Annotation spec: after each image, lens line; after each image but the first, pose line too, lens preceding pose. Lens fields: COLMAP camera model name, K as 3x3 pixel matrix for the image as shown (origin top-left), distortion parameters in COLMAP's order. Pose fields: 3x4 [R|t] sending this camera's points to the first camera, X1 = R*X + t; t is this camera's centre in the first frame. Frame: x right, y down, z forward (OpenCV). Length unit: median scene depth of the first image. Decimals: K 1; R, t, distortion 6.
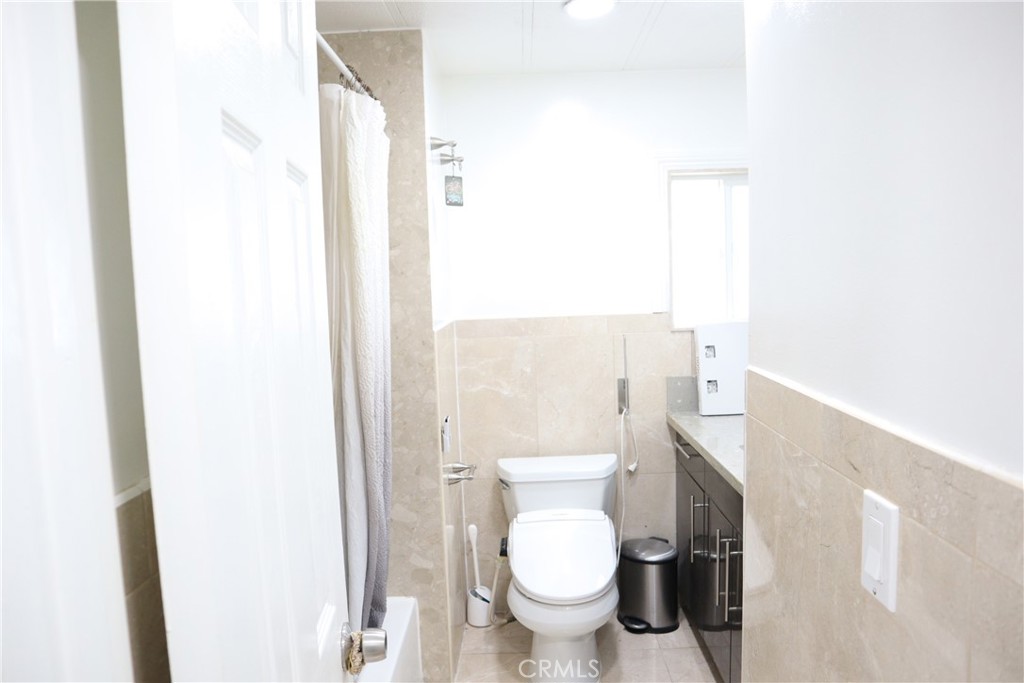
lens RADIAL K [[723.0, 0, 512.0], [0, 723.0, 341.5], [0, 0, 1]] dist [-0.119053, 0.084192]
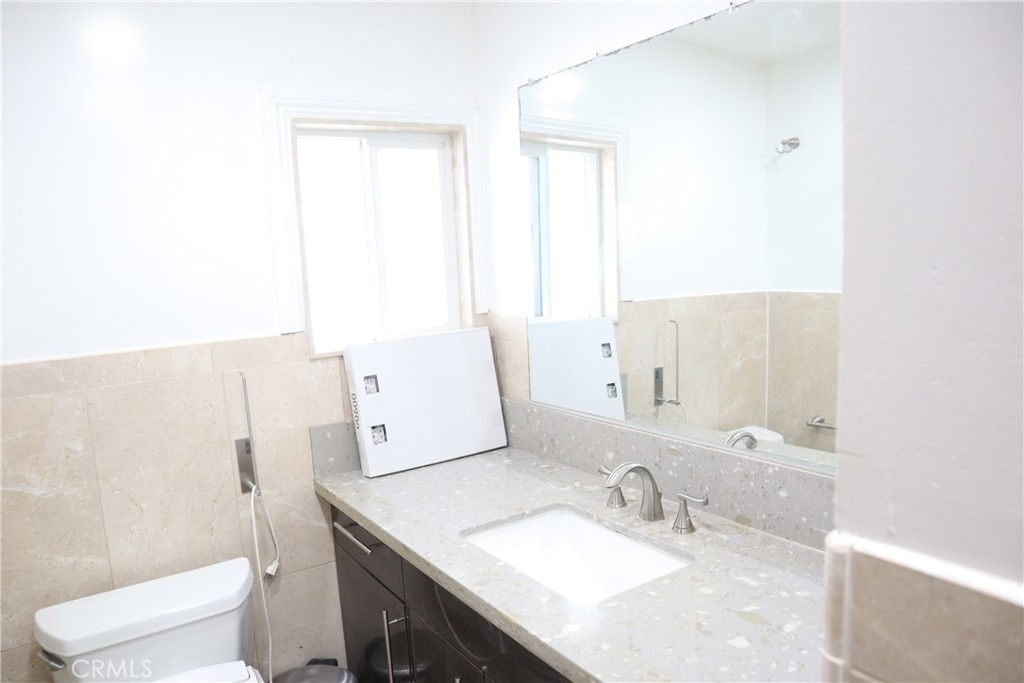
lens RADIAL K [[723.0, 0, 512.0], [0, 723.0, 341.5], [0, 0, 1]] dist [-0.119053, 0.084192]
pose [[0.823793, -0.081083, 0.561062, 0.001187], [0.072817, 0.996654, 0.037119, -0.042027], [-0.562194, 0.010276, 0.826941, 0.337646]]
